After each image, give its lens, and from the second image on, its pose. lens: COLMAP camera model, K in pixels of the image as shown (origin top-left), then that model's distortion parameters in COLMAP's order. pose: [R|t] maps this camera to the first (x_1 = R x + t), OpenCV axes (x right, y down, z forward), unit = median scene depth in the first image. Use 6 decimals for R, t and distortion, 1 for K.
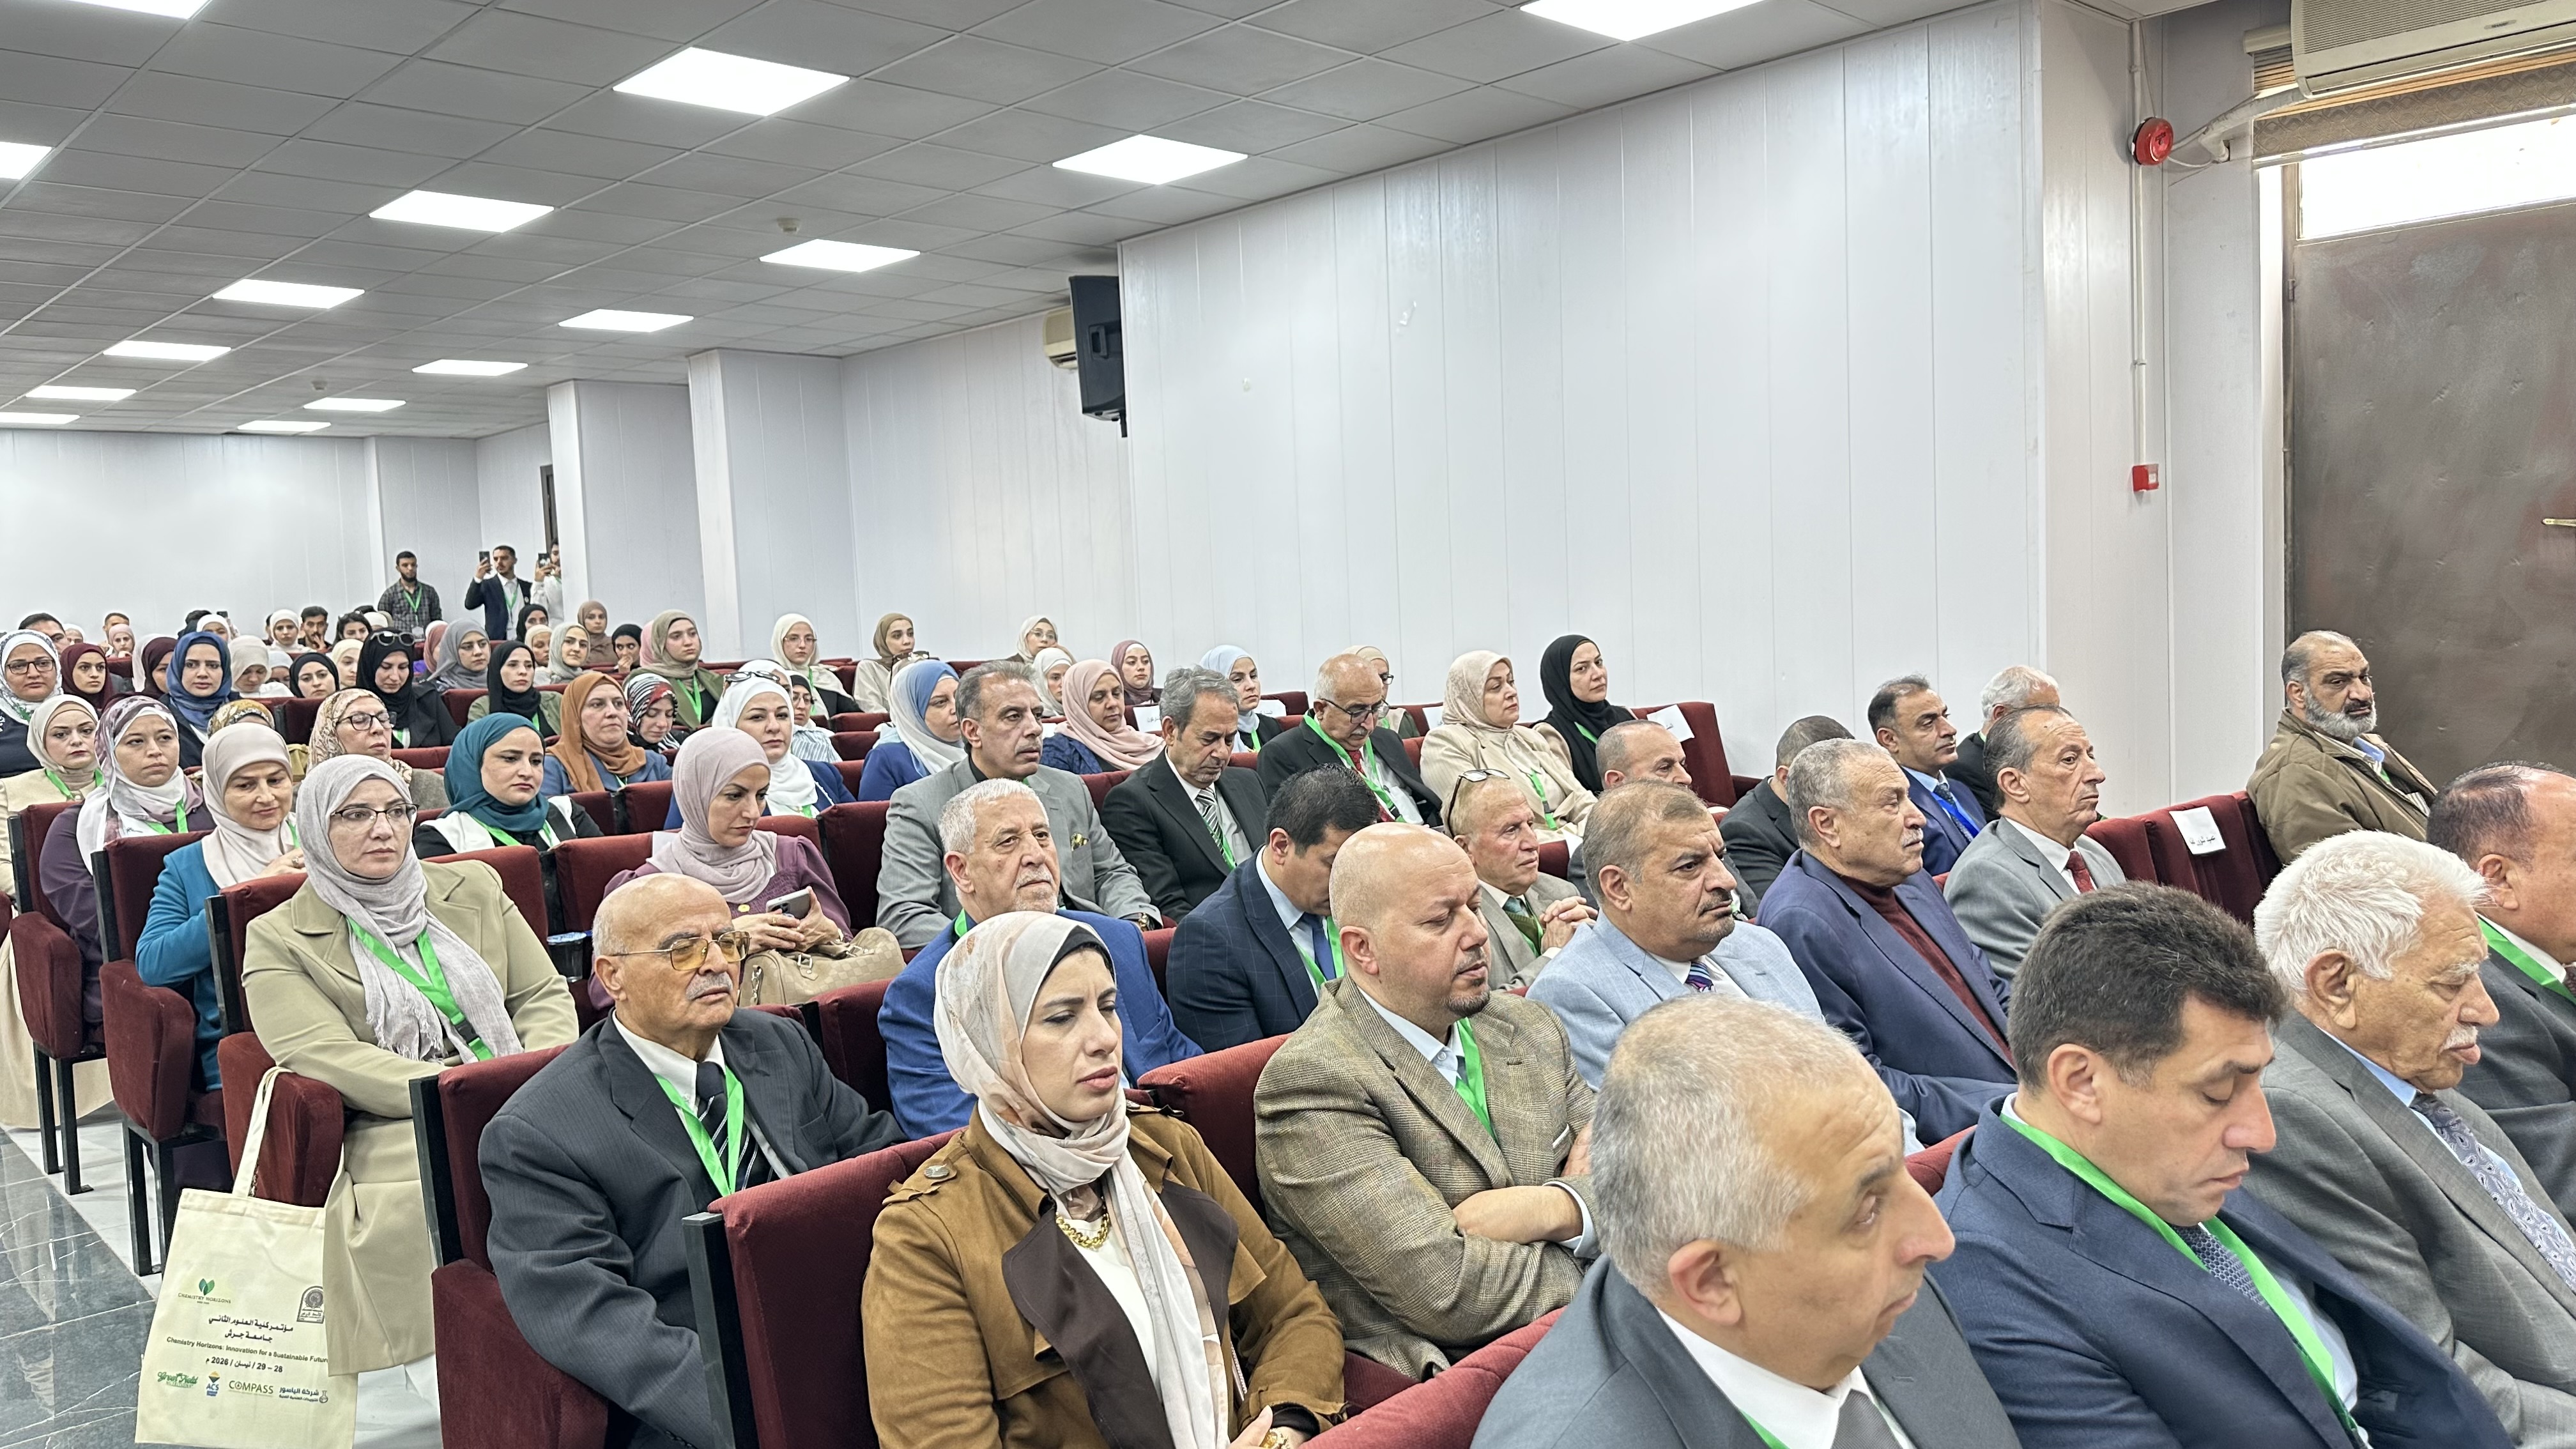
lens RADIAL K [[1838.3, 0, 1267.4], [0, 1838.3, 719.5], [0, 0, 1]] dist [0.038414, -0.047995]
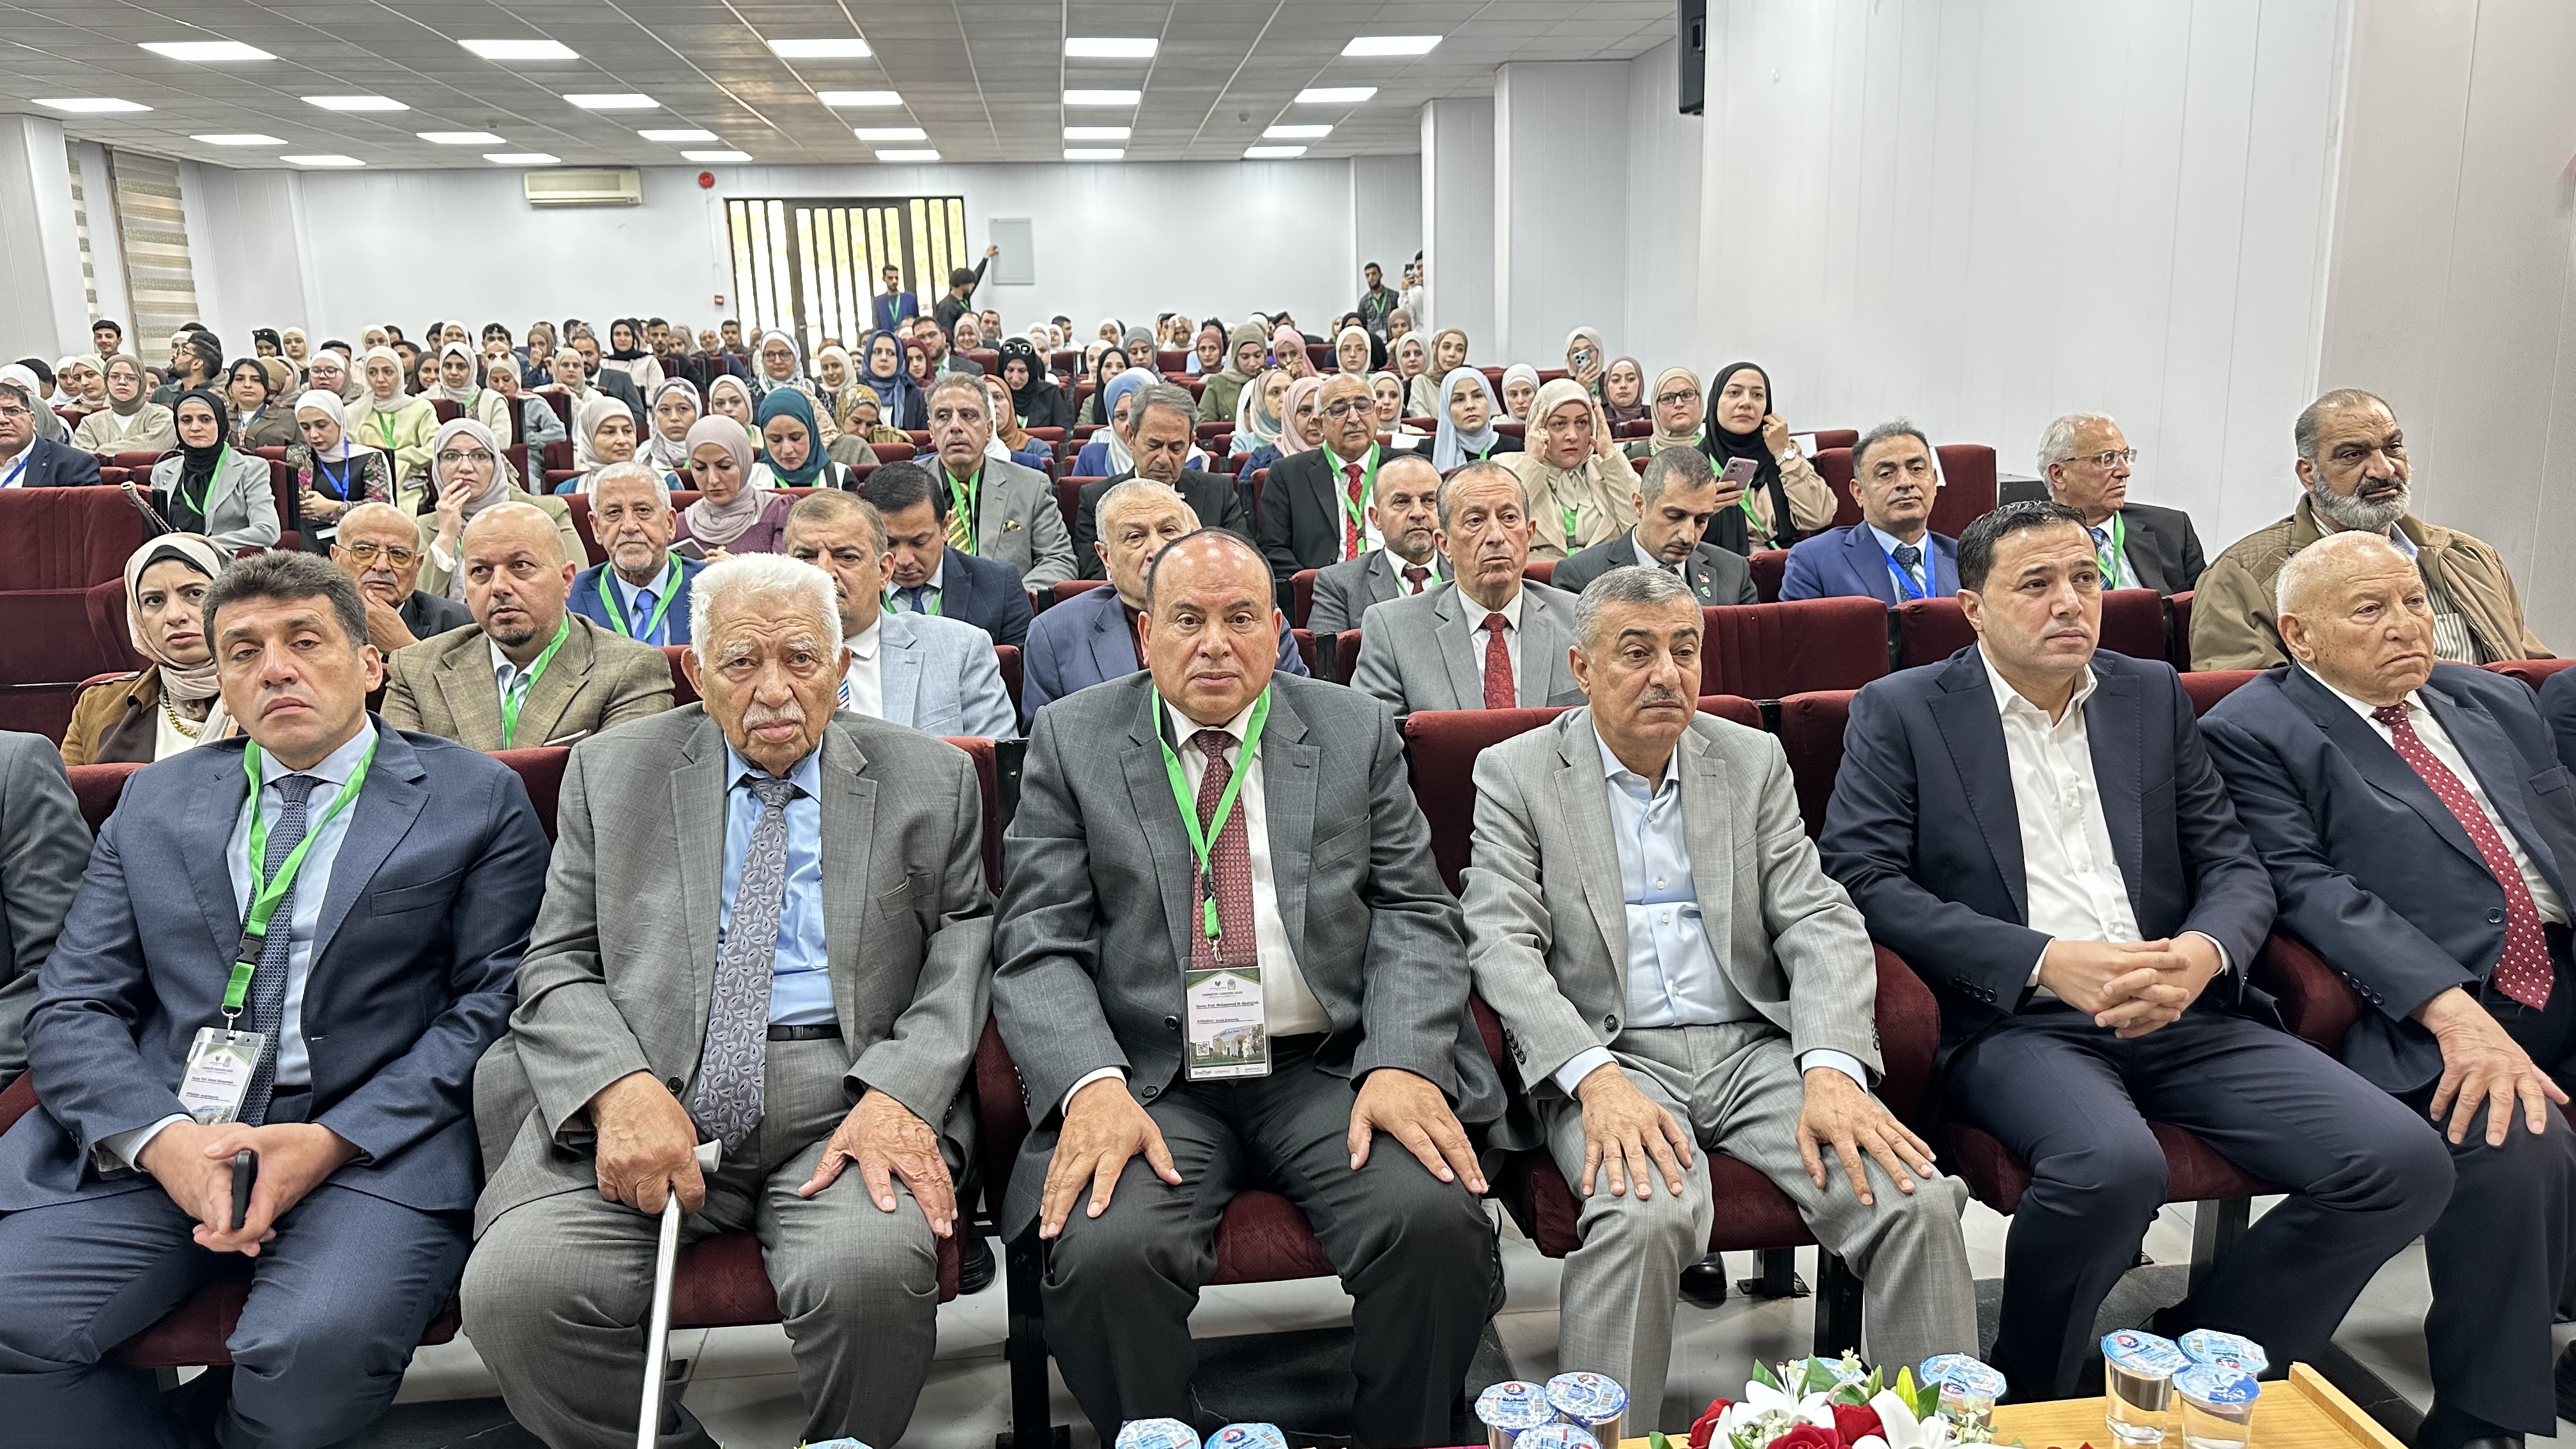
lens RADIAL K [[1838.3, 0, 1284.3], [0, 1838.3, 707.1], [0, 0, 1]] dist [0.038414, -0.047995]
pose [[0.788944, 0.142133, -0.597801, 0.712008], [-0.050288, 0.984551, 0.167718, -0.024543], [0.612404, -0.102258, 0.783904, 0.133878]]
